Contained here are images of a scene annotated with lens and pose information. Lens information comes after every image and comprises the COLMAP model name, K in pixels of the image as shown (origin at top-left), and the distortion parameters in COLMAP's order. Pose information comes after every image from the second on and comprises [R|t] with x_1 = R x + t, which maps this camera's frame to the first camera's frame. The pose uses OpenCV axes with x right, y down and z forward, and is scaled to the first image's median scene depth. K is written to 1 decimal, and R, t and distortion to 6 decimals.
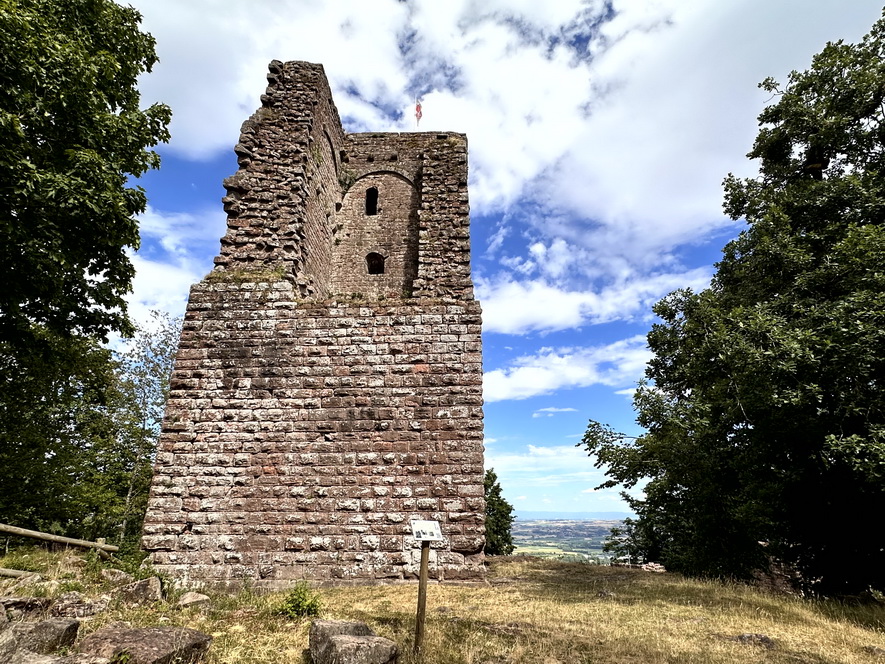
lens RADIAL K [[494.9, 0, 442.8], [0, 494.9, 337.7], [0, 0, 1]] dist [0.001966, 0.001970]
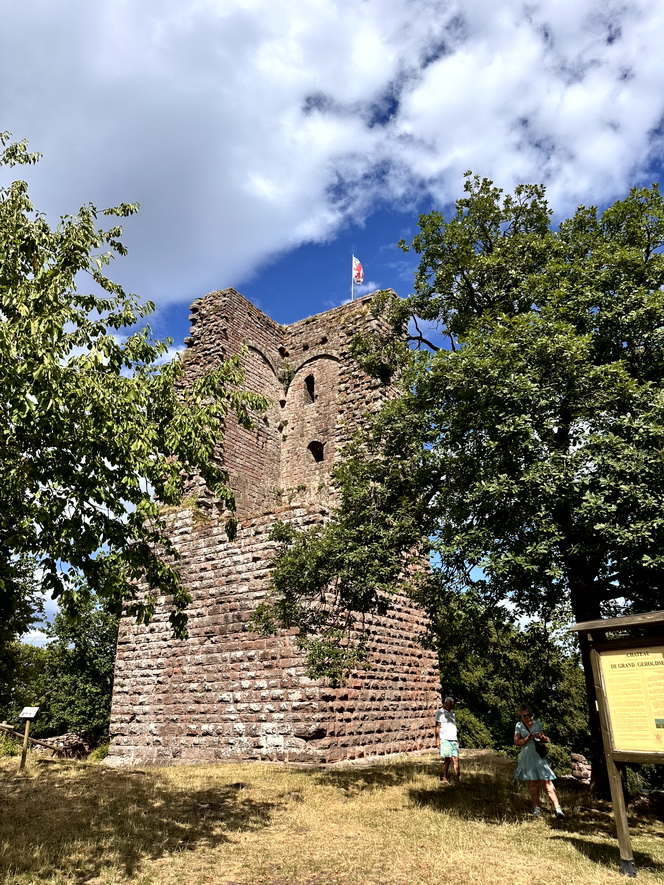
lens RADIAL K [[639.4, 0, 332.5], [0, 639.4, 438.4], [0, 0, 1]] dist [0.003470, -0.024930]
pose [[0.854556, -0.217424, -0.471658, 0.869162], [0.192545, 0.976067, -0.101090, -0.065102], [0.482349, -0.004428, 0.875968, -0.219844]]
